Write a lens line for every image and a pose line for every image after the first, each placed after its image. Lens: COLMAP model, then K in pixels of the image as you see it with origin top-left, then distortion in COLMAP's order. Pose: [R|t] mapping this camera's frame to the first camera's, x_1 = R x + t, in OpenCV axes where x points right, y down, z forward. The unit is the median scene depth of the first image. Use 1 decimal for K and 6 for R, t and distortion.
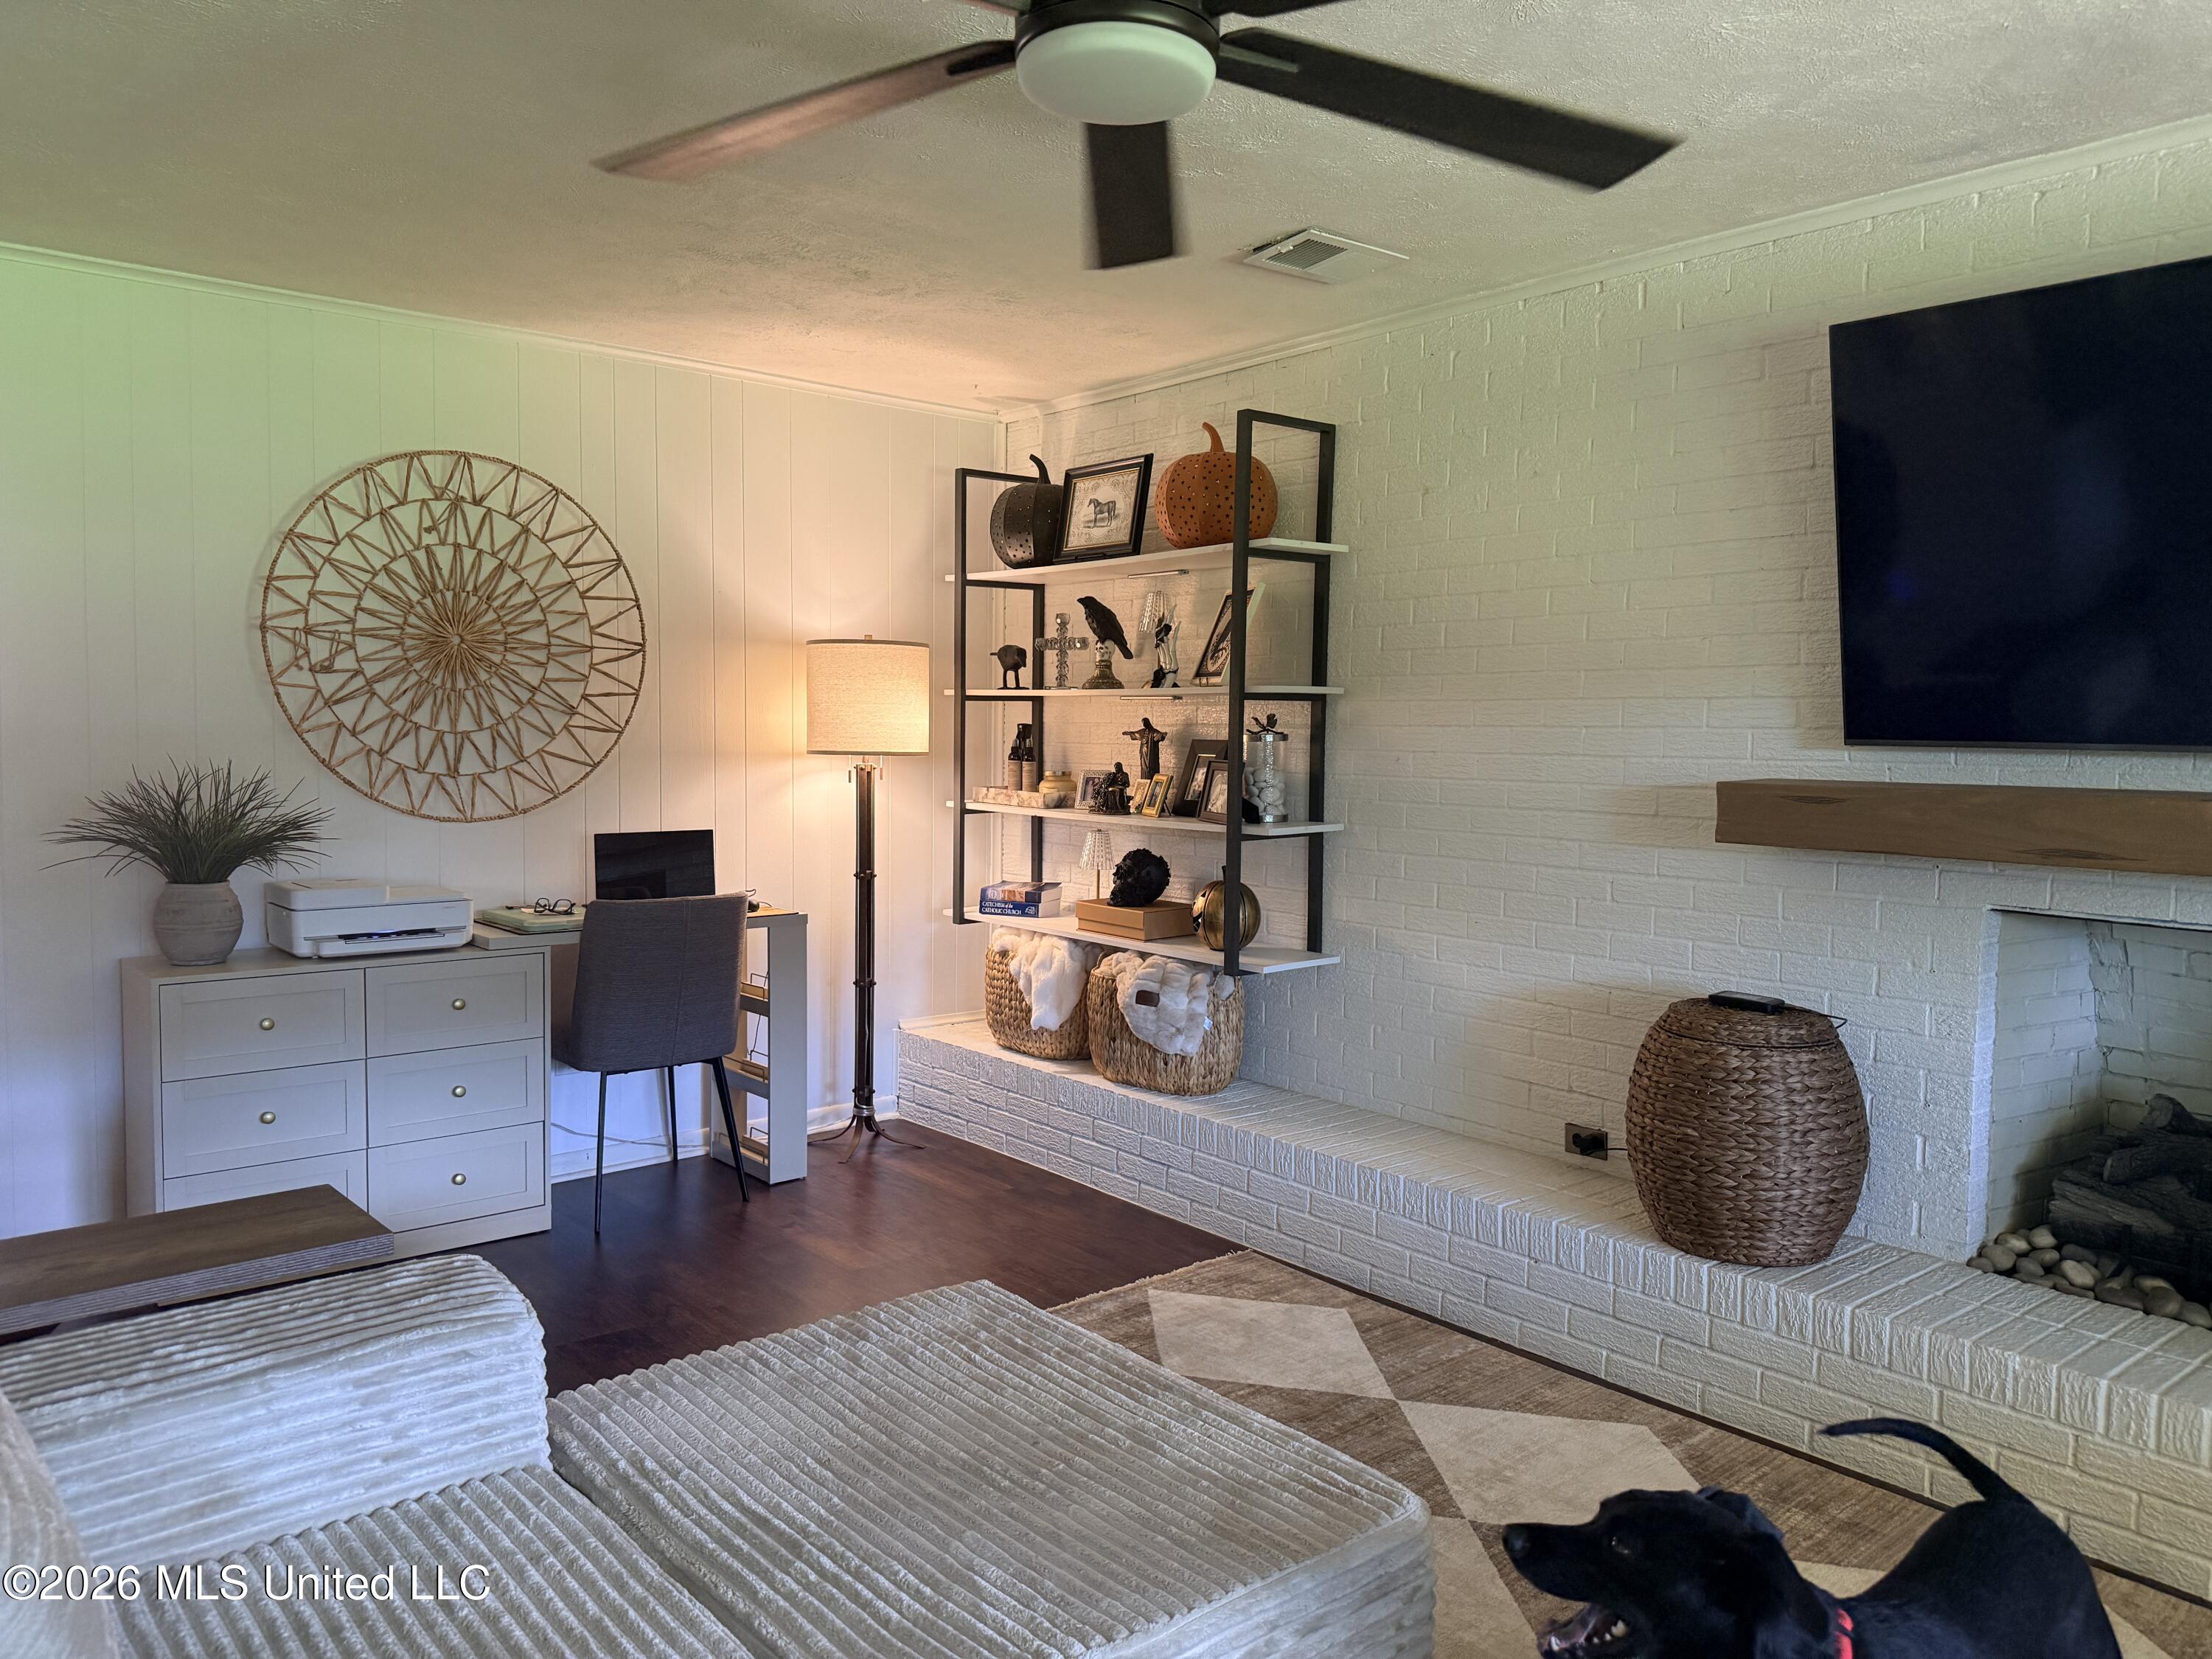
lens RADIAL K [[1587.0, 0, 1114.2], [0, 1587.0, 838.0], [0, 0, 1]] dist [-0.000356, -0.023254]
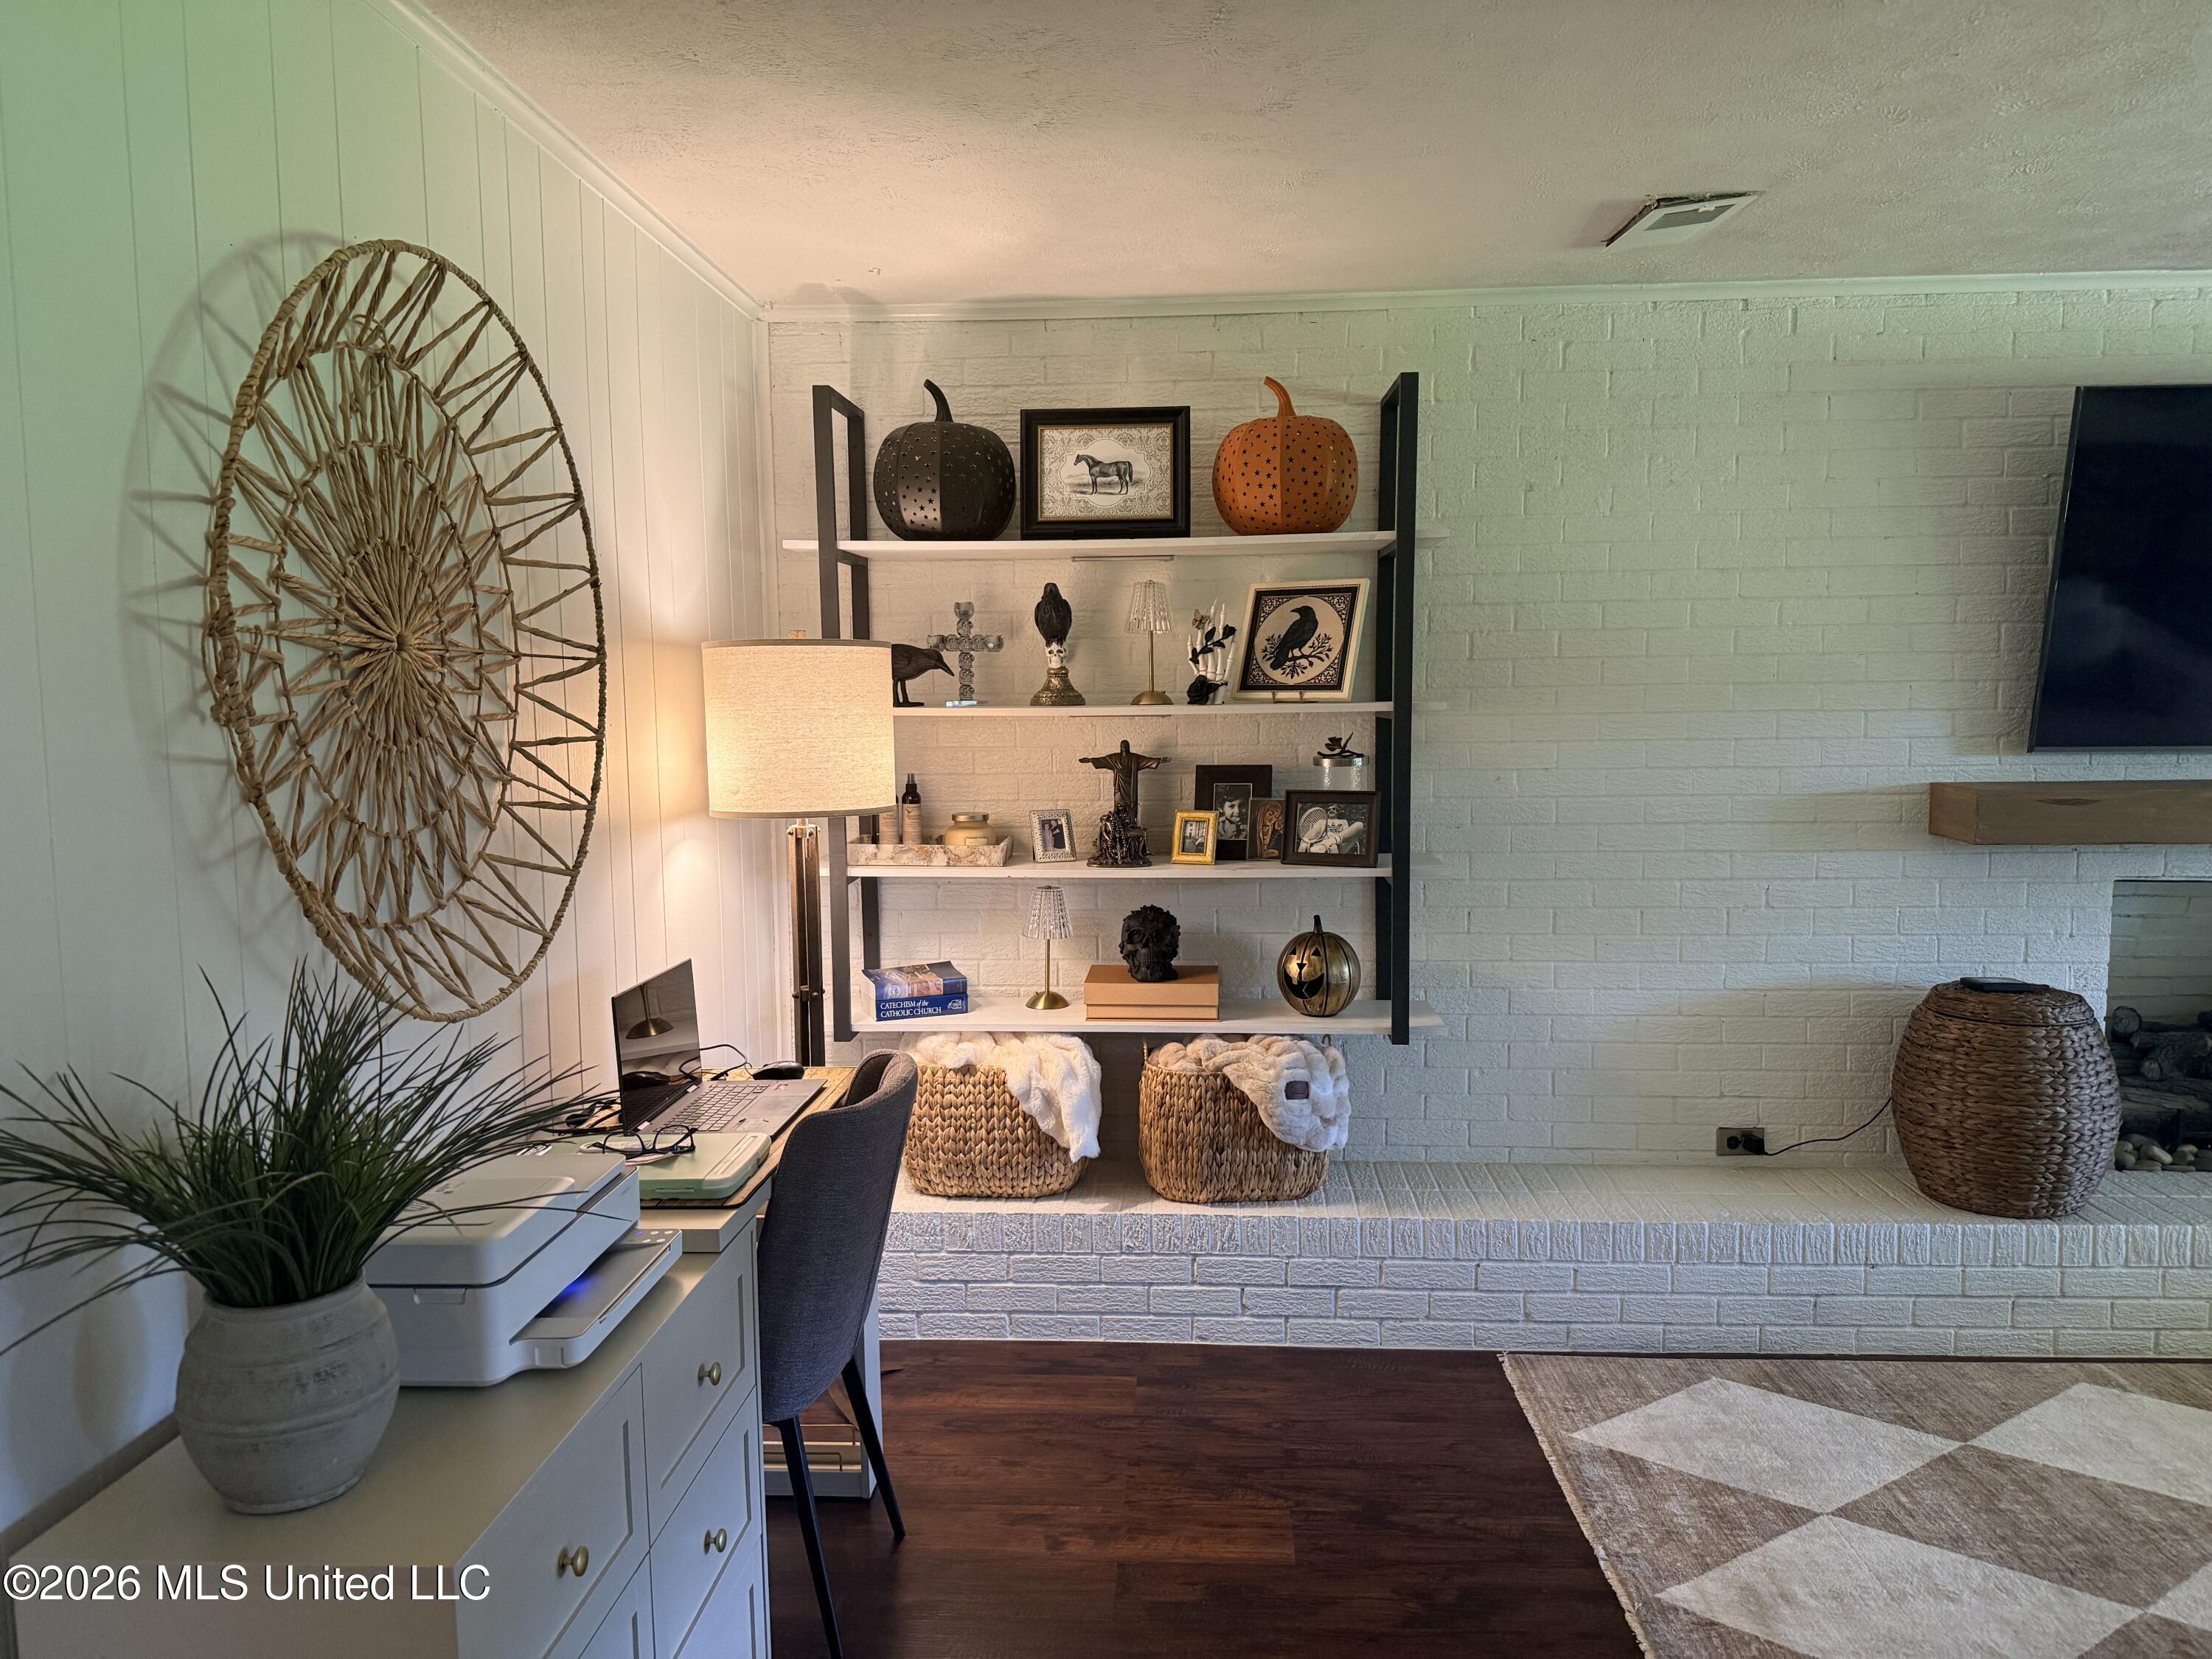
lens RADIAL K [[1587.0, 0, 1114.2], [0, 1587.0, 838.0], [0, 0, 1]] dist [-0.000356, -0.023254]
pose [[0.684838, -0.086150, 0.723585, -0.642939], [0.069862, 0.996175, 0.052484, -0.079332], [-0.725339, 0.014608, 0.688237, 0.530887]]
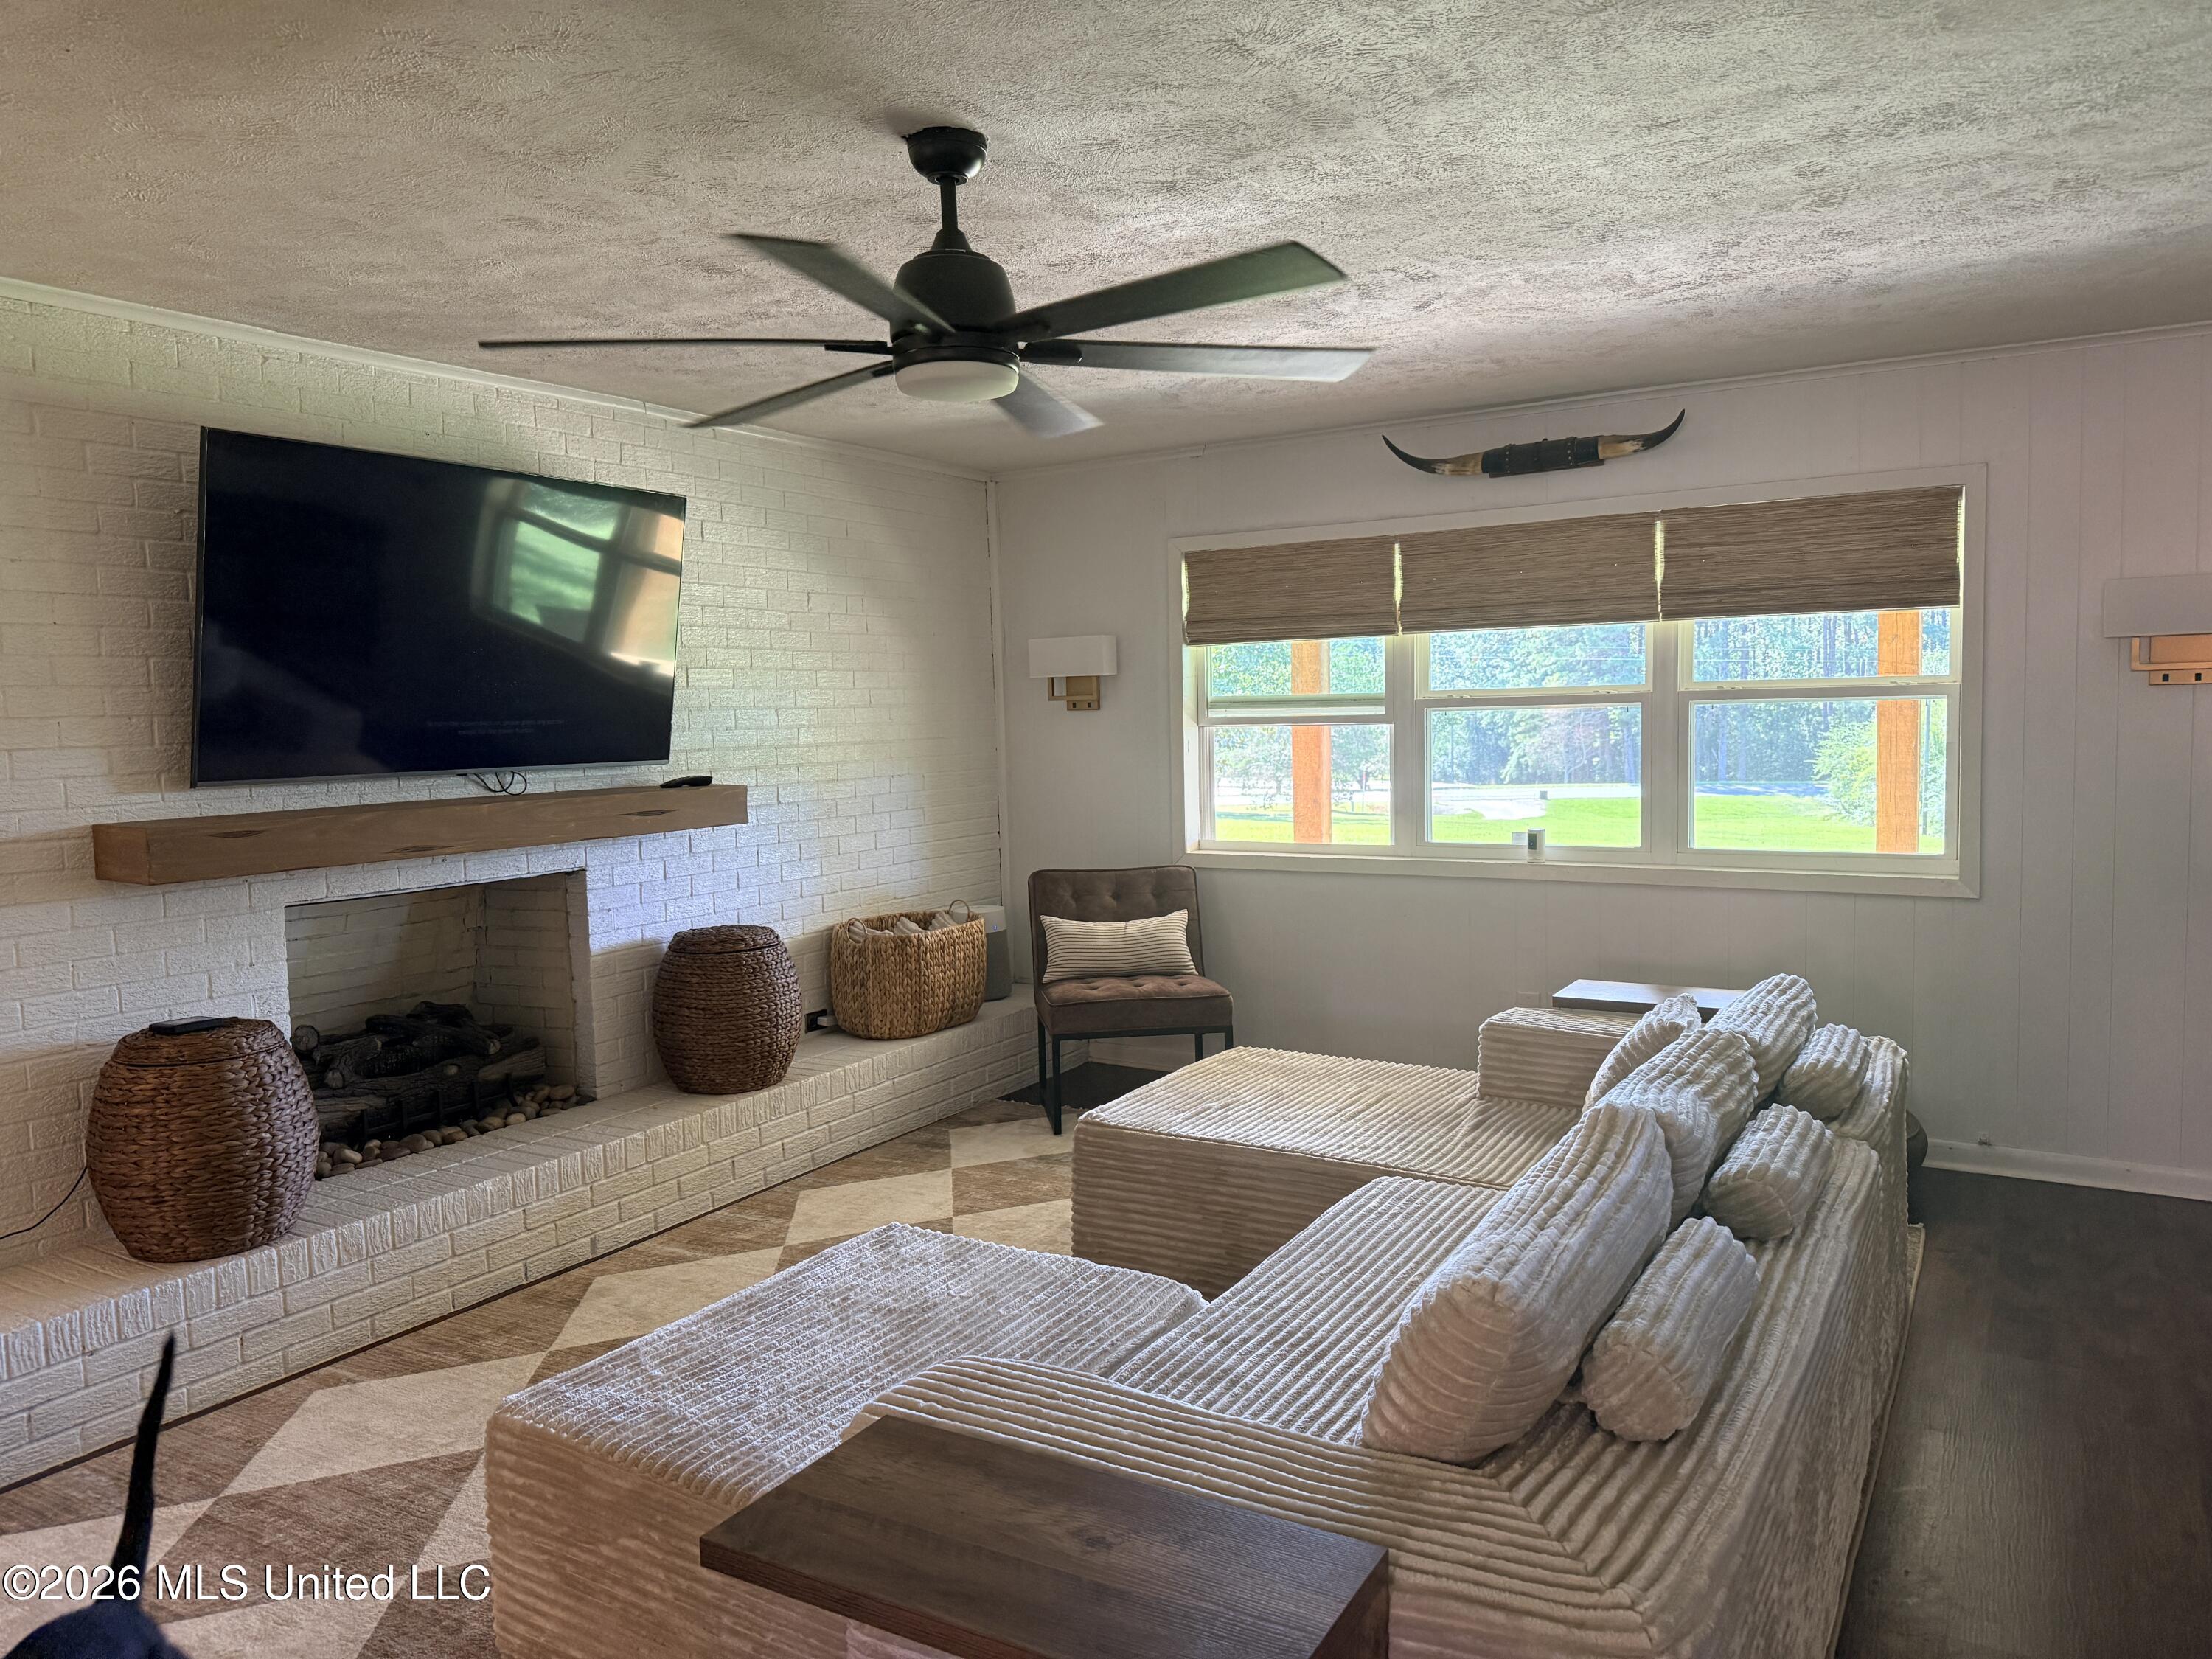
lens RADIAL K [[1560.3, 0, 1107.4], [0, 1560.3, 837.7], [0, 0, 1]] dist [-0.002698, -0.004539]
pose [[-0.339152, -0.081787, 0.937170, -0.635600], [0.082449, 0.989796, 0.116217, -0.076244], [-0.937112, 0.116684, -0.328948, 0.579789]]
